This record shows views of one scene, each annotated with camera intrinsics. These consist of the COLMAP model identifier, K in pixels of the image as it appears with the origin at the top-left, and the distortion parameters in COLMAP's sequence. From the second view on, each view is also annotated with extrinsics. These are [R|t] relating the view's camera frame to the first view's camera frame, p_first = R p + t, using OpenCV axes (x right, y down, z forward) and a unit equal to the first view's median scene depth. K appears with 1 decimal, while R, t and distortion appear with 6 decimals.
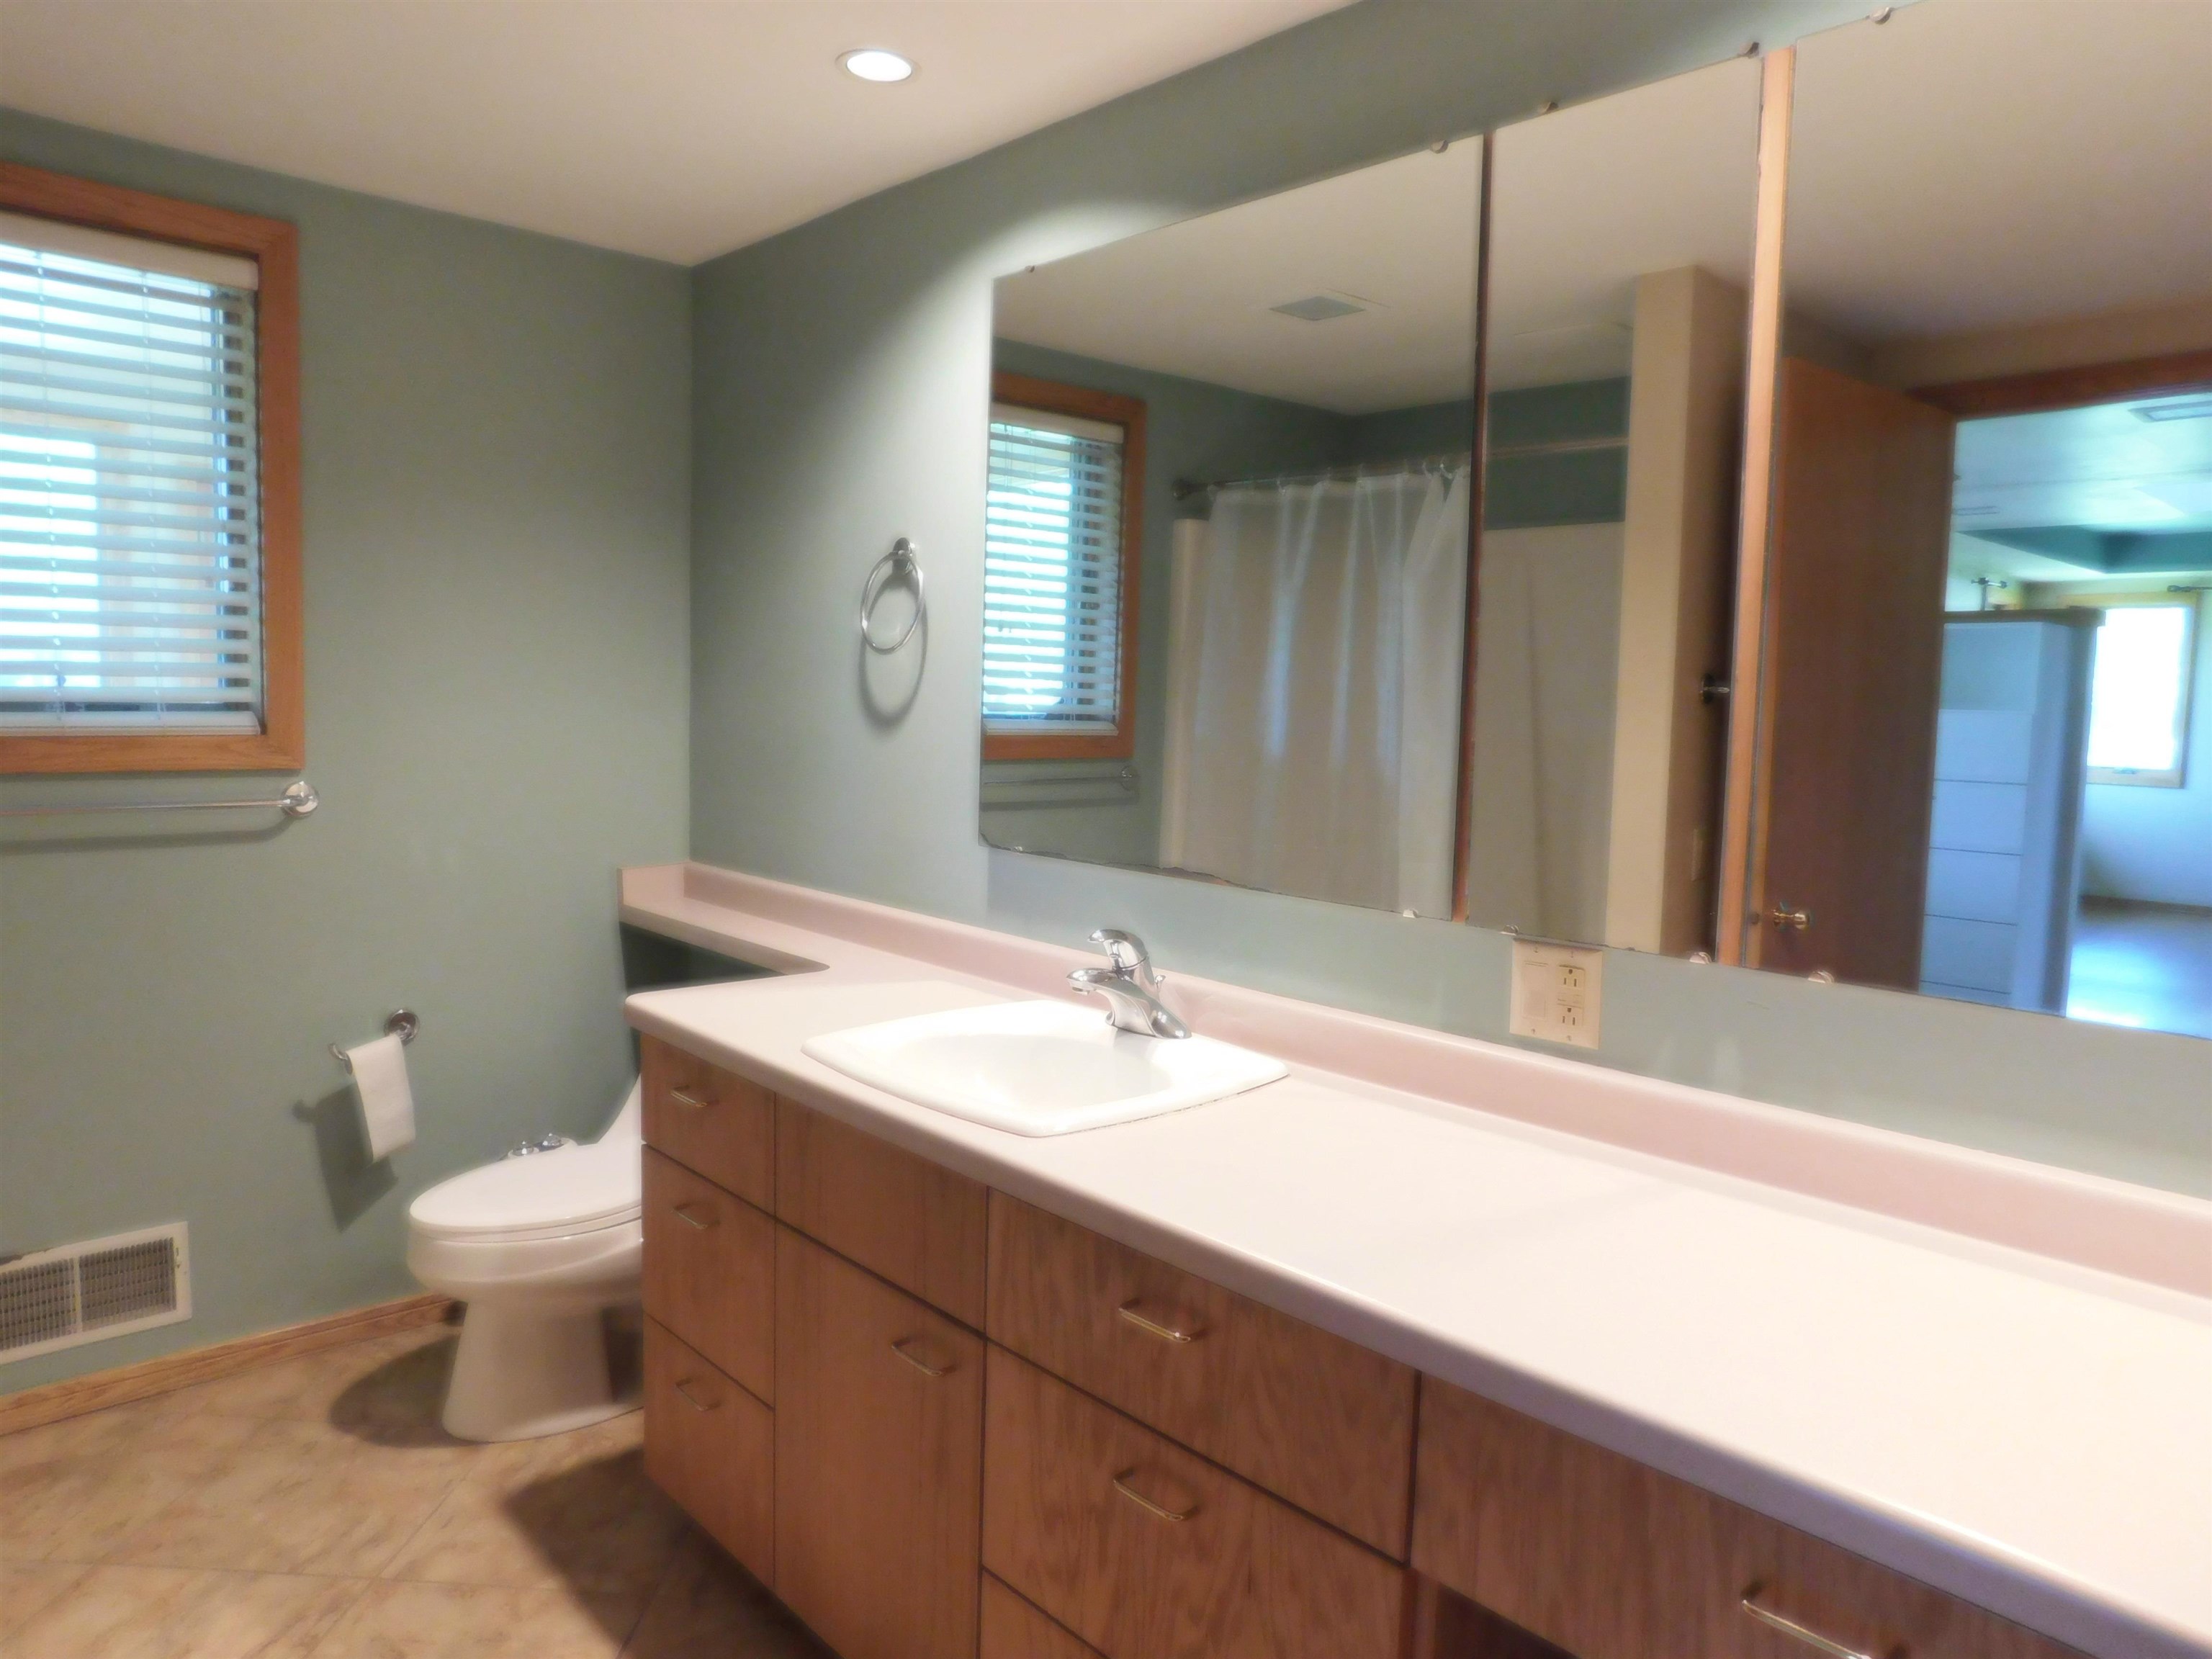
lens RADIAL K [[1483.9, 0, 1103.4], [0, 1483.9, 825.4], [0, 0, 1]] dist [-0.069757, 0.064715]
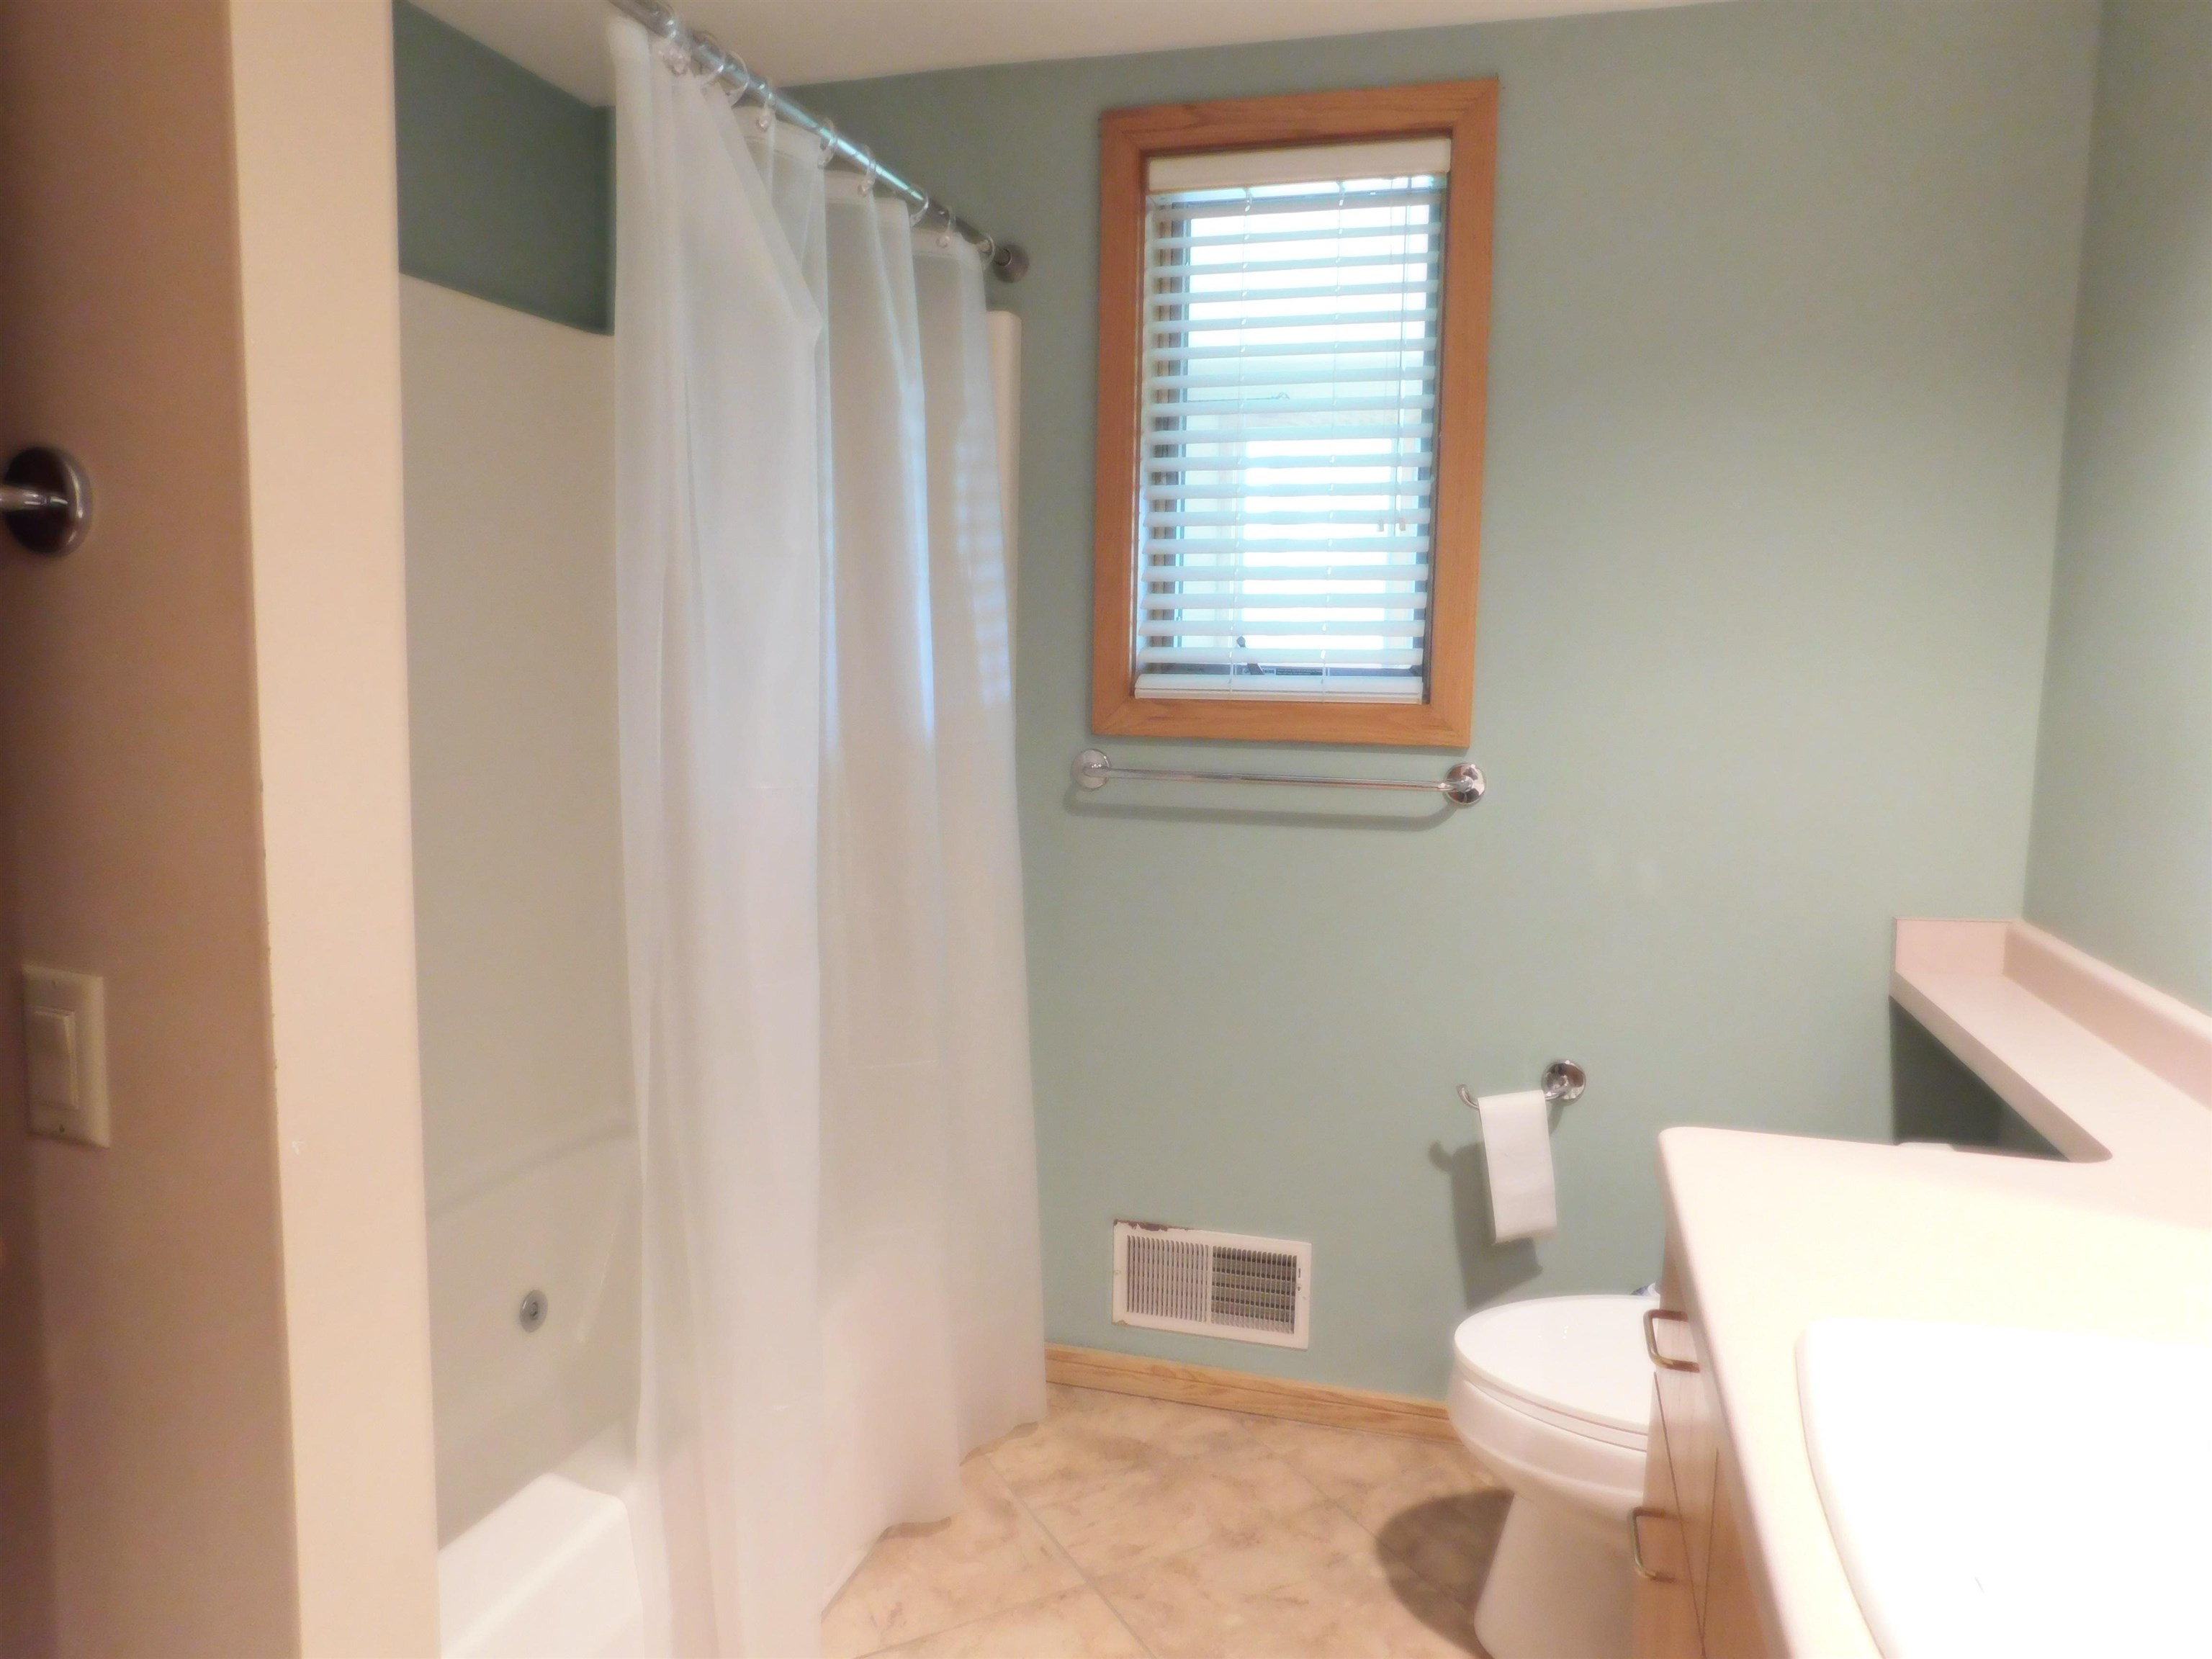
lens RADIAL K [[1483.9, 0, 1103.4], [0, 1483.9, 825.4], [0, 0, 1]] dist [-0.069757, 0.064715]
pose [[0.505610, 0.086855, -0.858379, 0.068002], [-0.073738, 0.995630, 0.057308, -0.029323], [0.859605, 0.034320, 0.509805, 0.429558]]
